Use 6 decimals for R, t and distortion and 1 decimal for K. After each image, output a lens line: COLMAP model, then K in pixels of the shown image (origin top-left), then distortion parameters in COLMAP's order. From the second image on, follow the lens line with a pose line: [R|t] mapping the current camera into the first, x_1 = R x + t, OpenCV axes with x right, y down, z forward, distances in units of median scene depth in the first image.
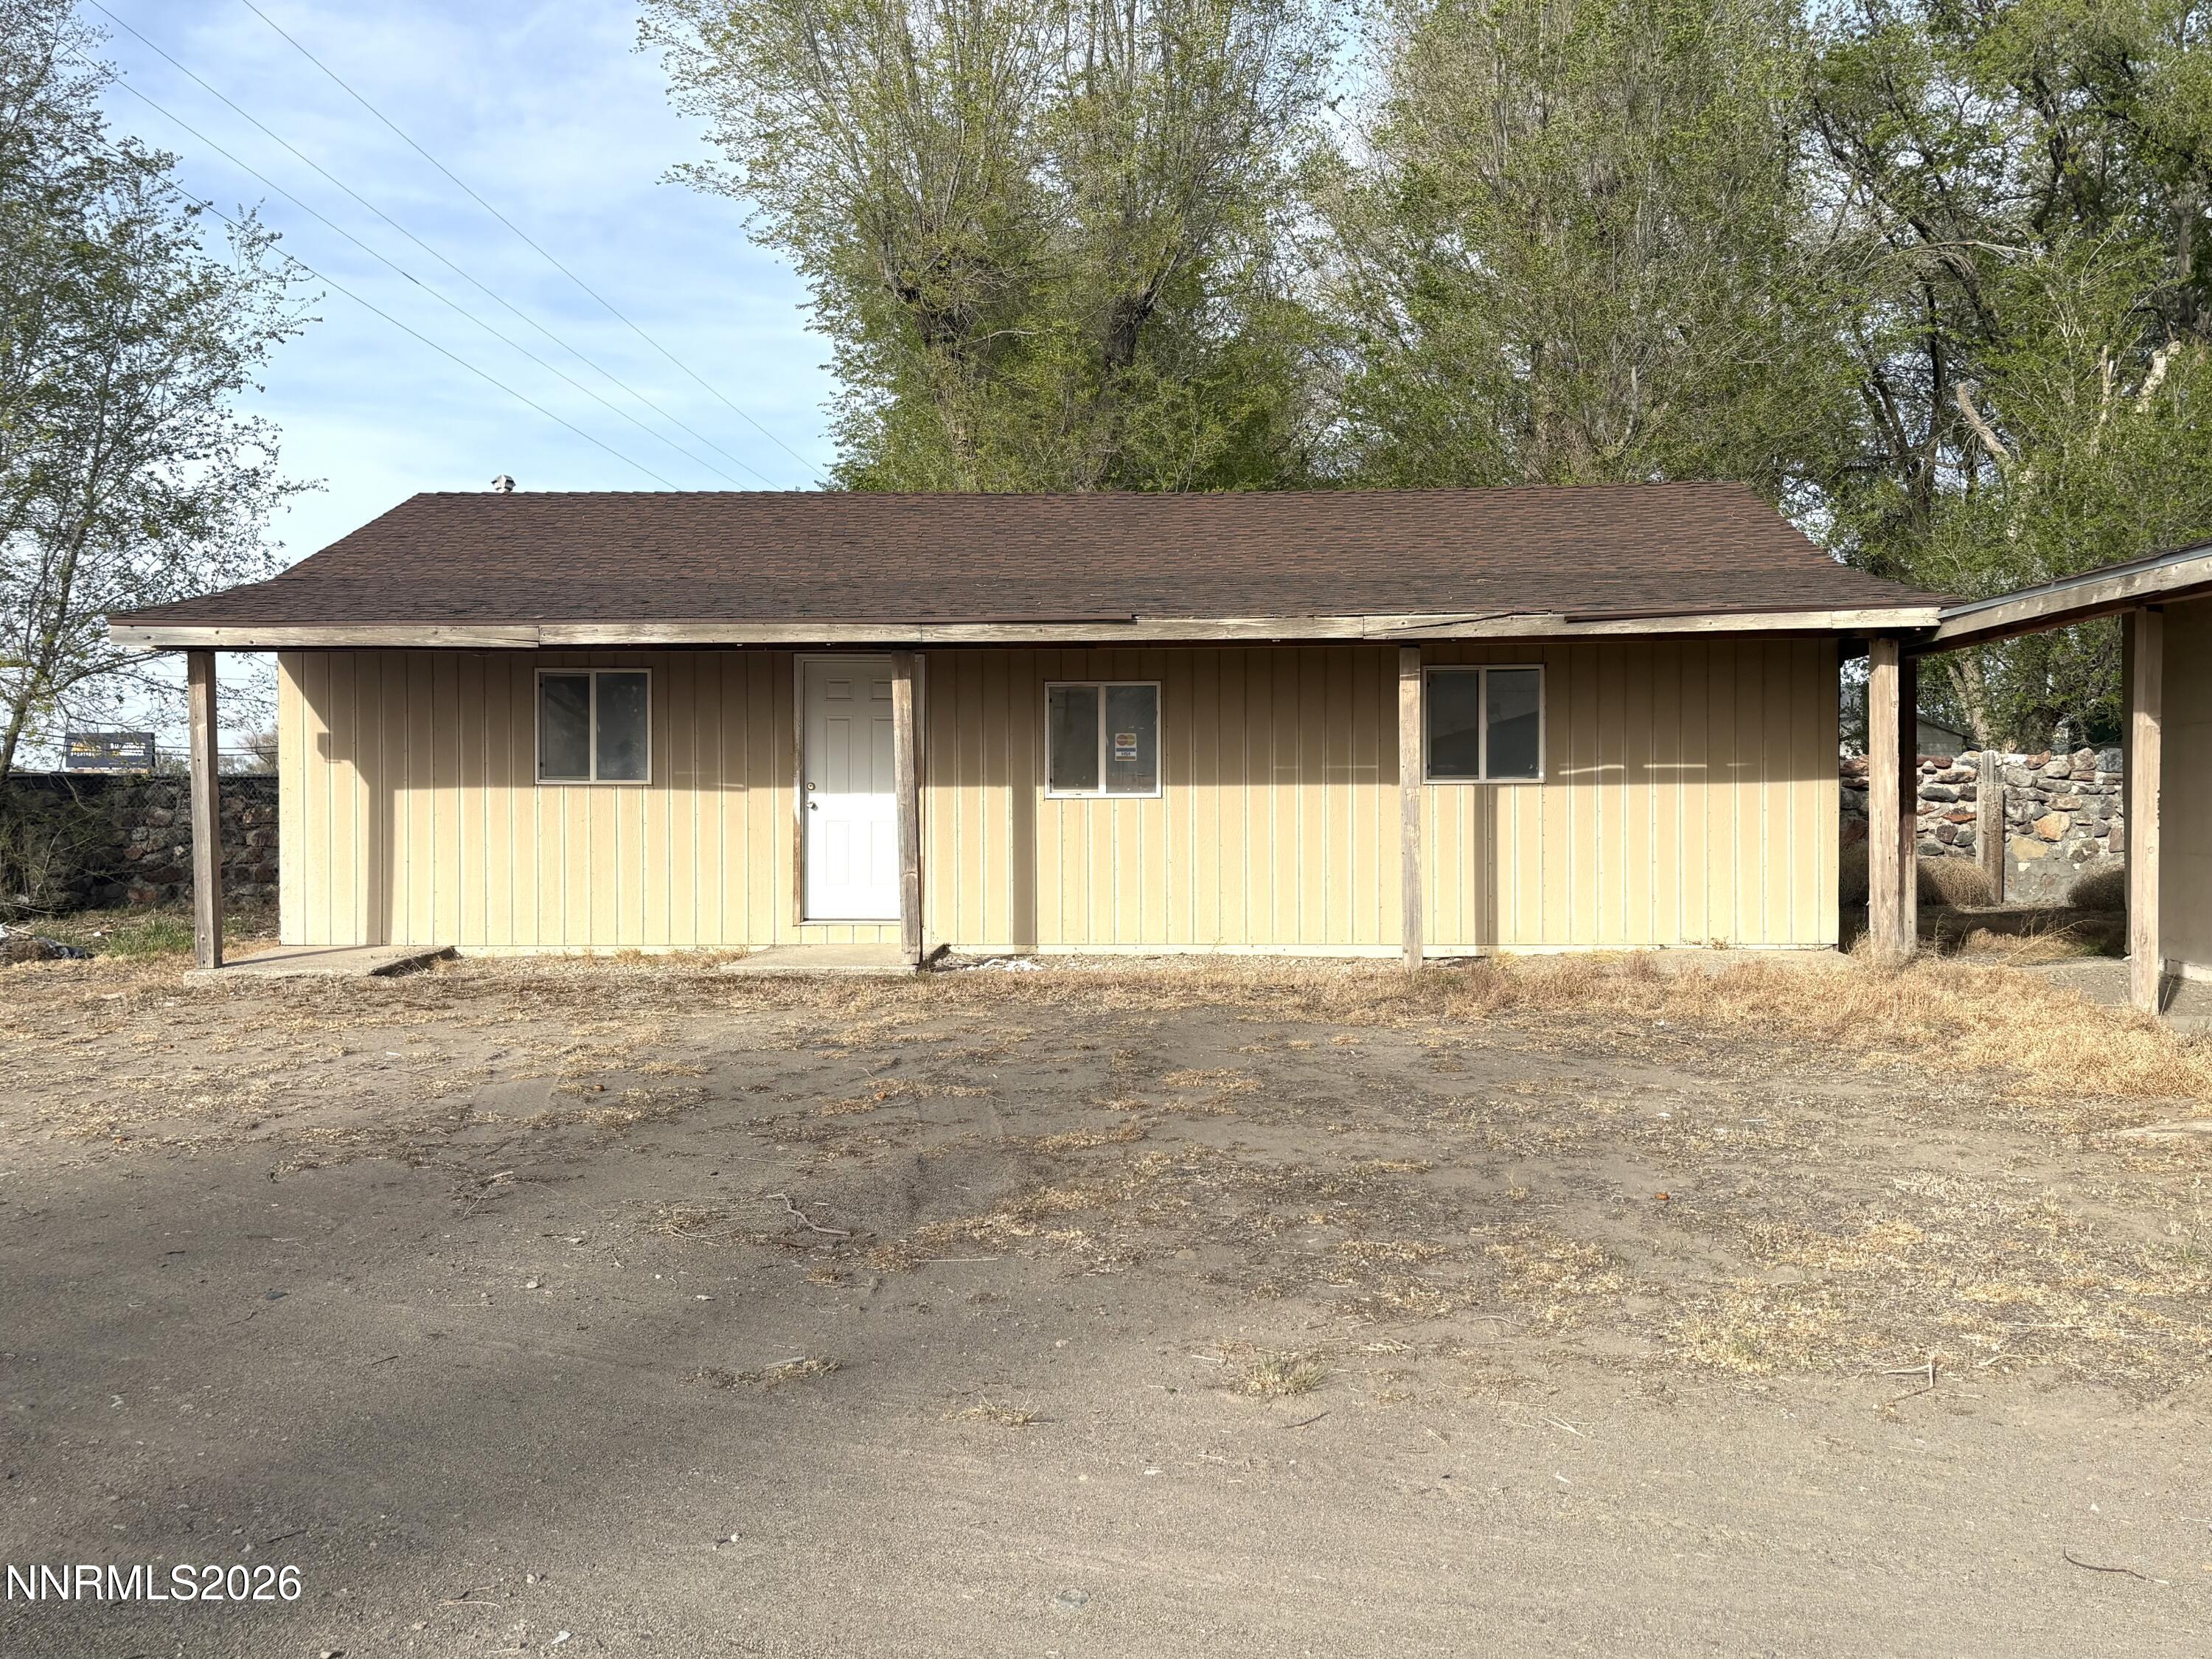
lens RADIAL K [[2031.3, 0, 1097.0], [0, 2031.3, 834.4], [0, 0, 1]] dist [0.031161, -0.013751]
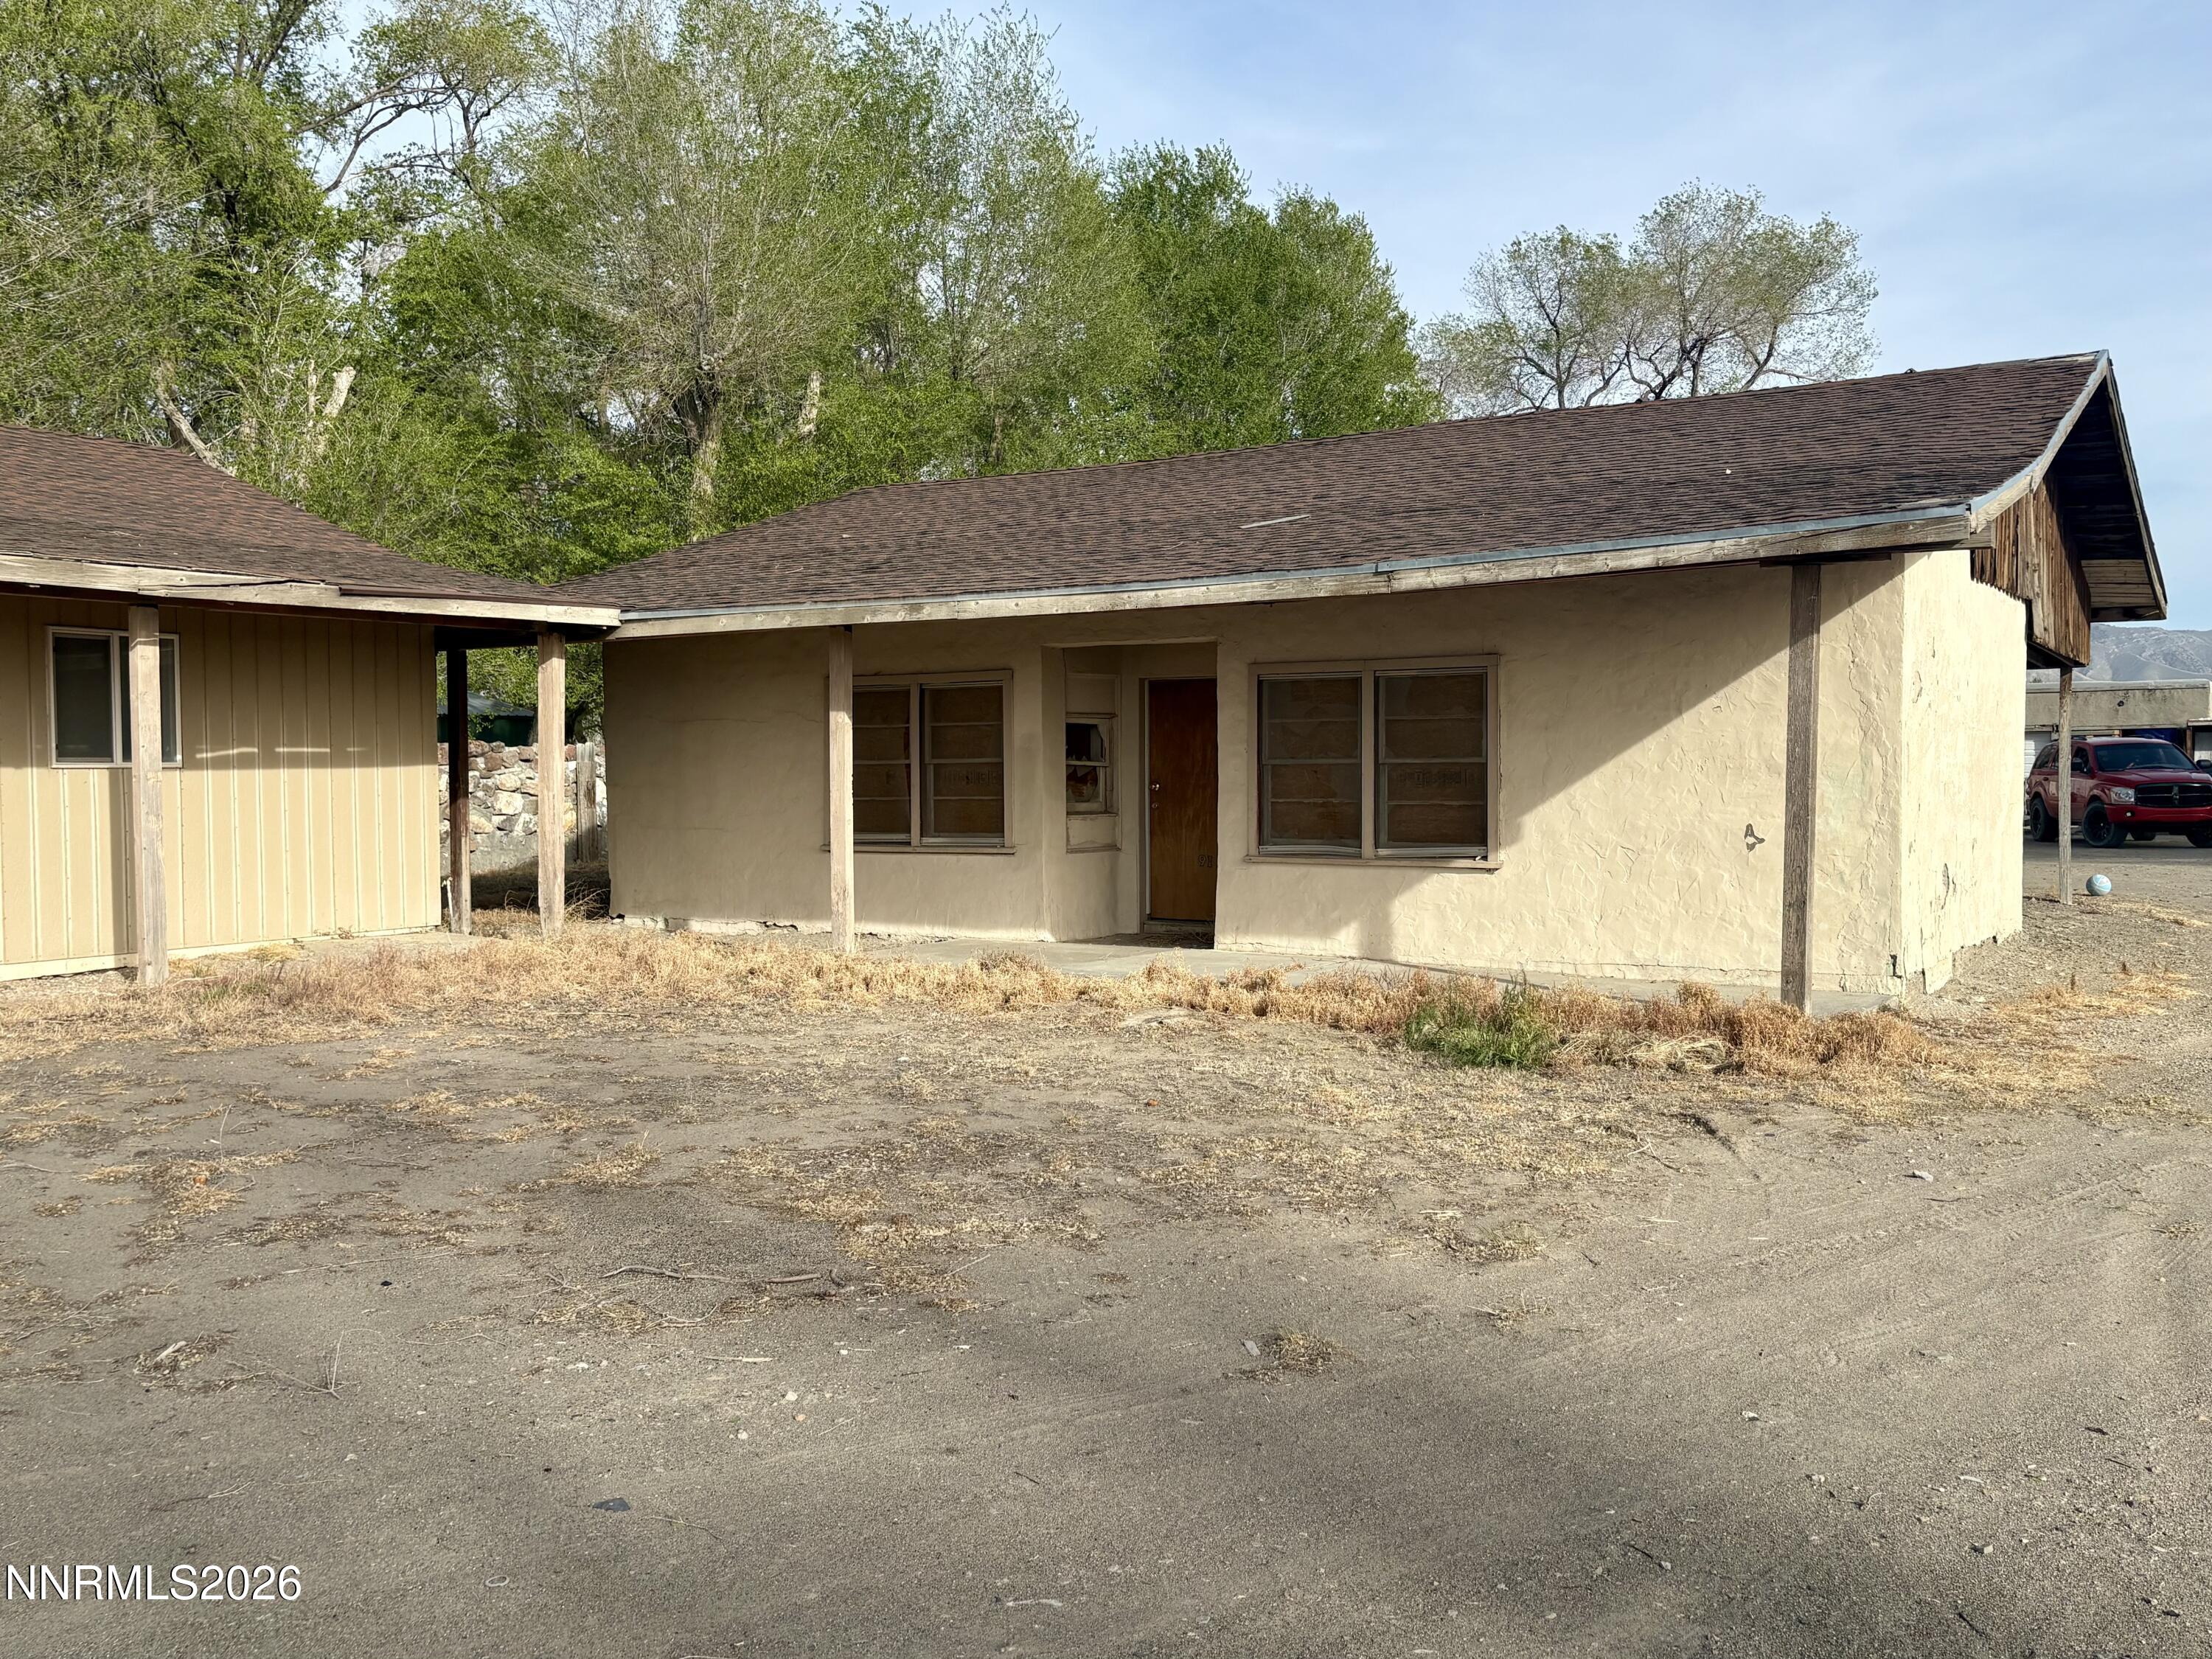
lens RADIAL K [[2031.3, 0, 1100.7], [0, 2031.3, 812.2], [0, 0, 1]] dist [0.031161, -0.013751]
pose [[0.465460, -0.016600, 0.884913, -0.388512], [0.022669, 0.999720, 0.006829, -0.002404], [-0.884779, 0.016882, 0.465705, 0.225290]]
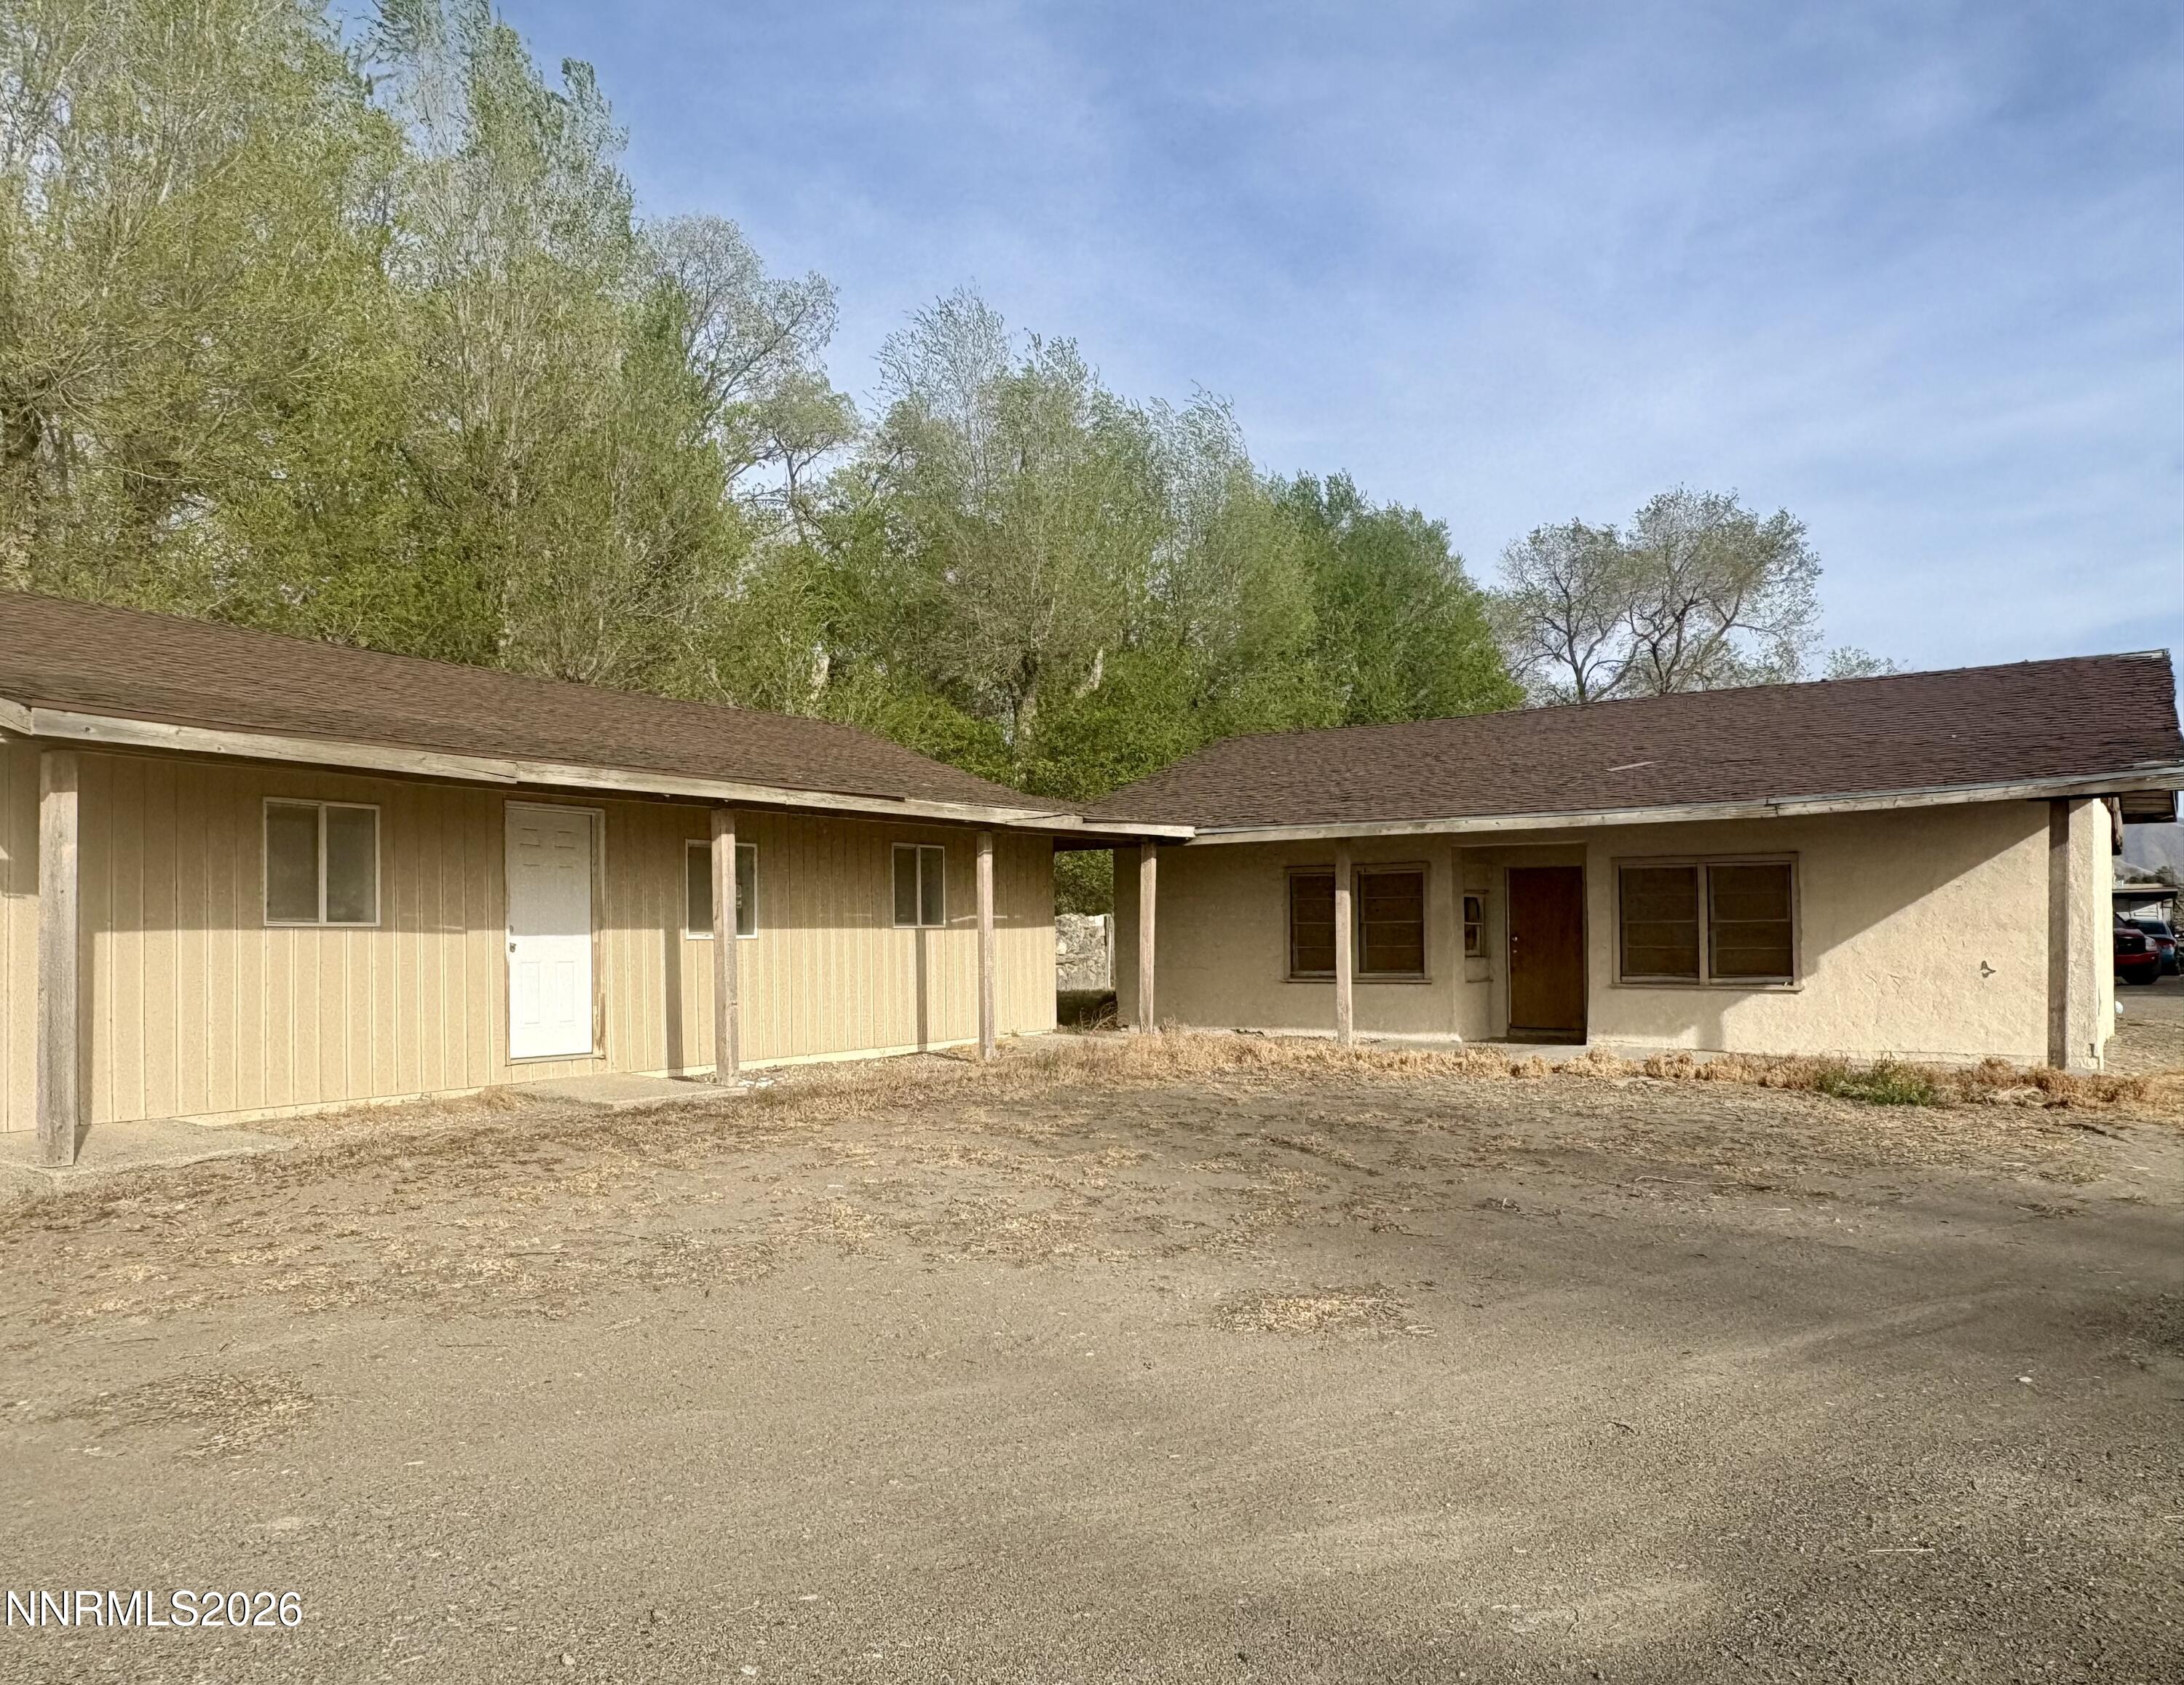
lens RADIAL K [[1557.5, 0, 1085.2], [0, 1557.5, 854.6], [0, 0, 1]] dist [-0.000559, -0.005577]
pose [[0.528875, 0.042270, 0.847646, -0.665549], [0.024135, 0.997606, -0.064807, -0.003112], [-0.848356, 0.054733, 0.526589, 0.333956]]
